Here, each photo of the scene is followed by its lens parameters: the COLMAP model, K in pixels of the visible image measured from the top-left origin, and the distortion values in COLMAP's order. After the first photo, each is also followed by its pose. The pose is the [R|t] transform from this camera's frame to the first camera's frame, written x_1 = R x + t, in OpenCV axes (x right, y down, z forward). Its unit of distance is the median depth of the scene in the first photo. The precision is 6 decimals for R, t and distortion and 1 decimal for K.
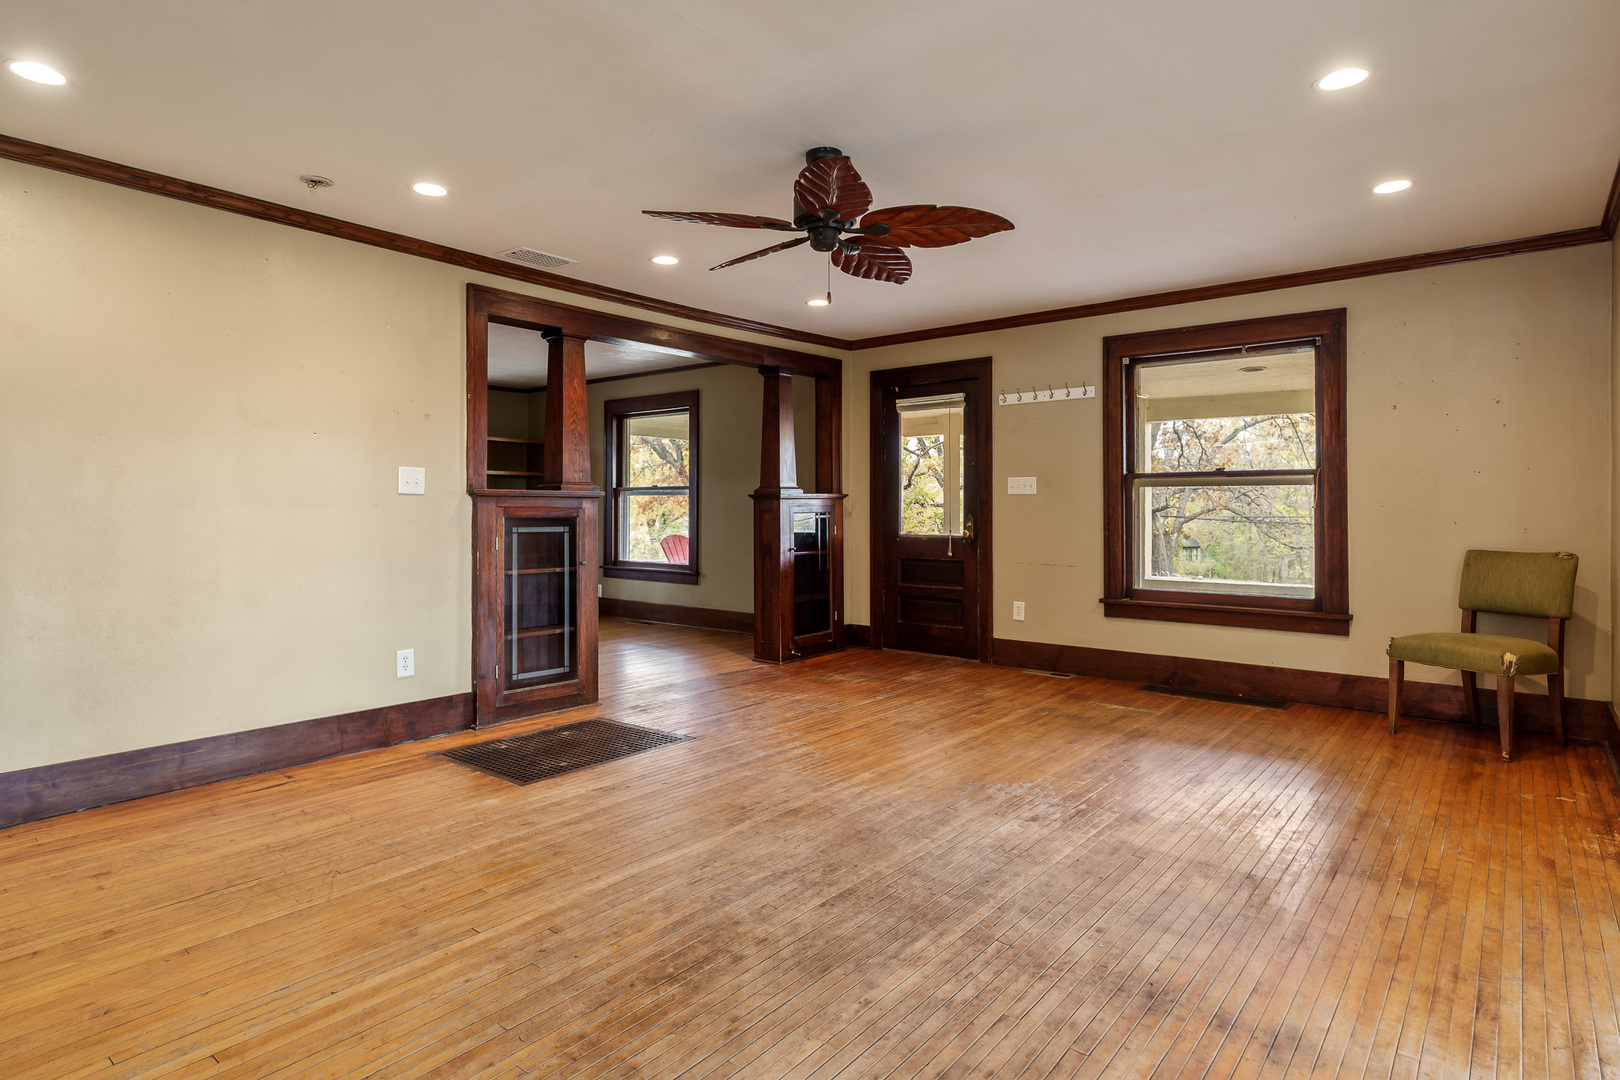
lens RADIAL K [[870.8, 0, 809.5], [0, 870.8, 512.1], [0, 0, 1]] dist [-0.014837, 0.000181]
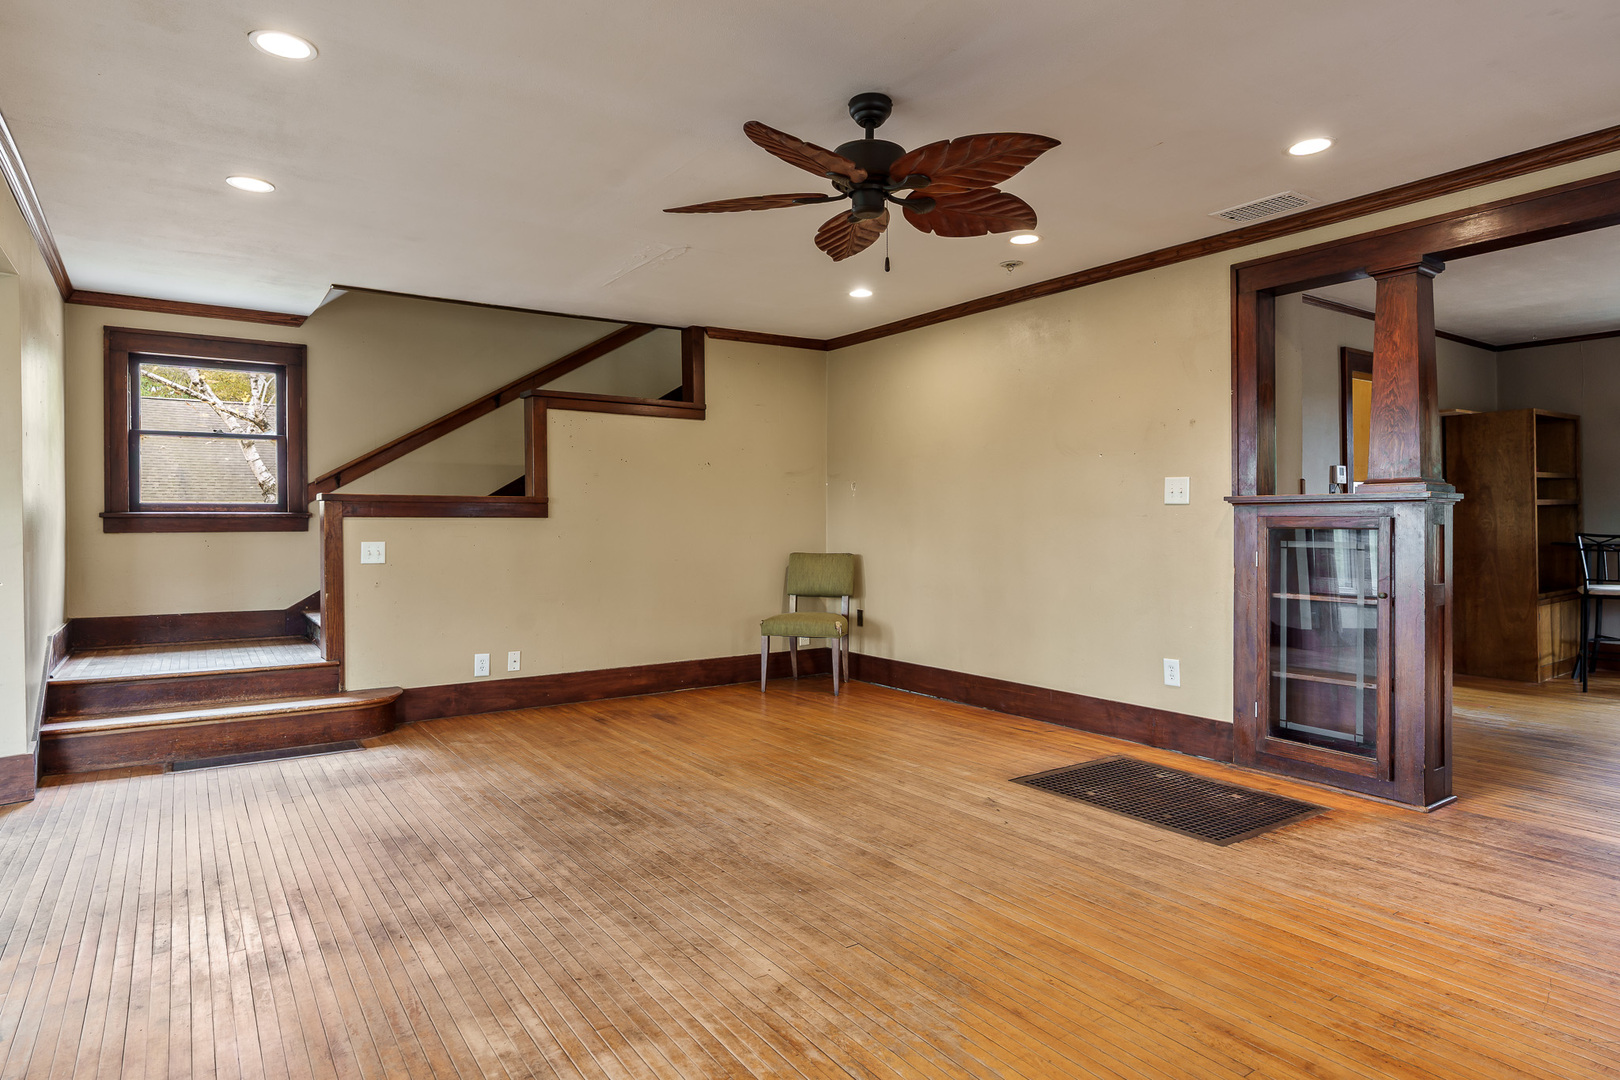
lens RADIAL K [[927.7, 0, 810.0], [0, 927.7, 529.9], [0, 0, 1]] dist [-0.005215, -0.000173]
pose [[-0.283868, 0.011012, -0.958800, 0.966271], [0.002417, 0.999939, 0.010769, -0.005019], [0.958860, 0.000740, -0.283878, 1.277068]]
